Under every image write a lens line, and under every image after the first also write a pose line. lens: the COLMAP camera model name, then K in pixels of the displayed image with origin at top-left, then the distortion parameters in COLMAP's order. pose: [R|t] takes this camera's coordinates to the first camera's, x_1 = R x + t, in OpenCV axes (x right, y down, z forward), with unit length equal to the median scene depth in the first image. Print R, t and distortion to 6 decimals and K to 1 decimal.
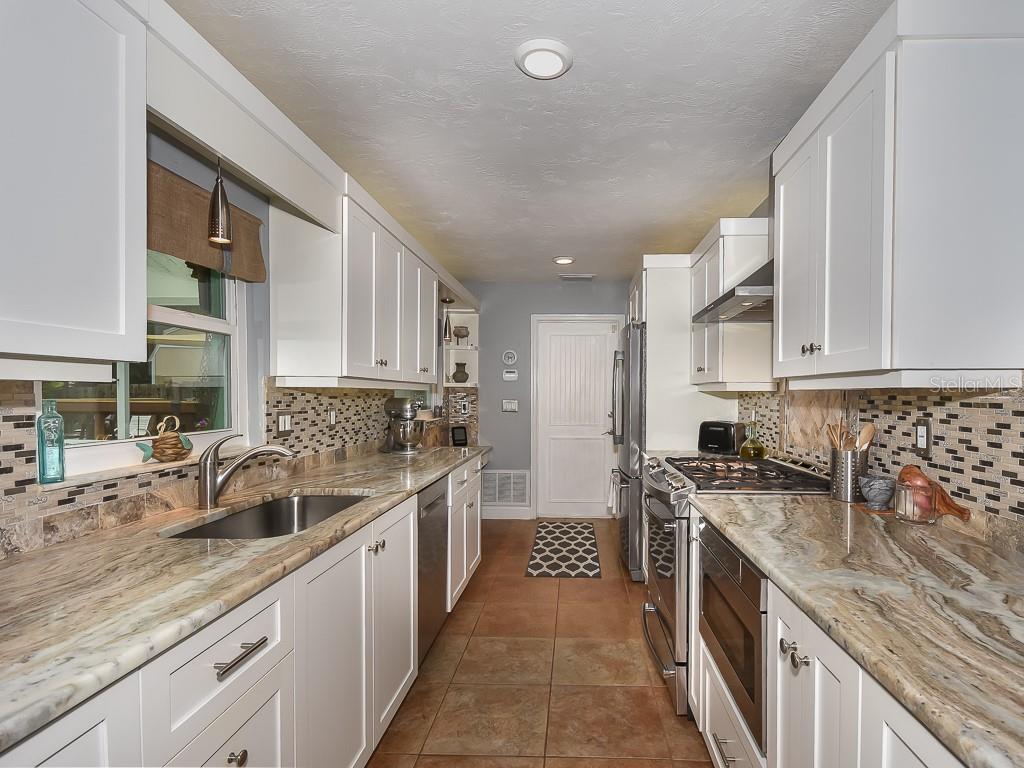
lens RADIAL K [[513.4, 0, 512.0], [0, 513.4, 384.0], [0, 0, 1]] dist [-0.000496, -0.000360]
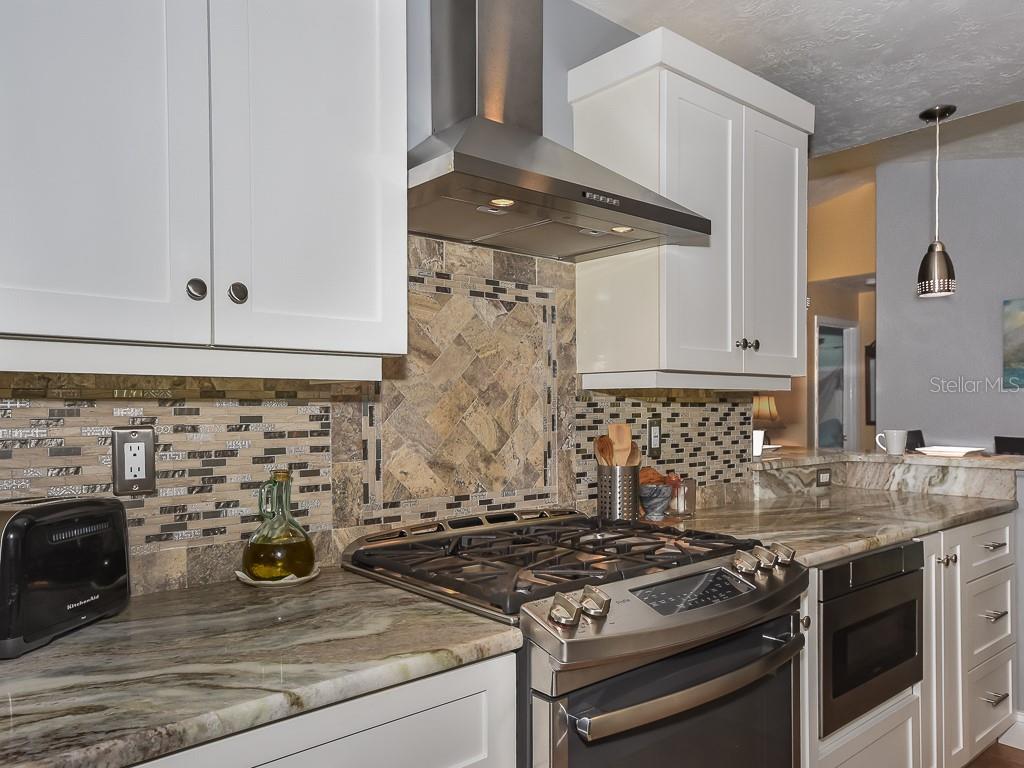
lens RADIAL K [[762.8, 0, 514.7], [0, 762.8, 407.7], [0, 0, 1]] dist [-0.003927, 0.064993]
pose [[-0.752577, -0.004295, 0.658490, 0.000135], [-0.013121, 0.999878, -0.008474, 0.061882], [-0.658373, -0.015017, -0.752542, 2.384617]]
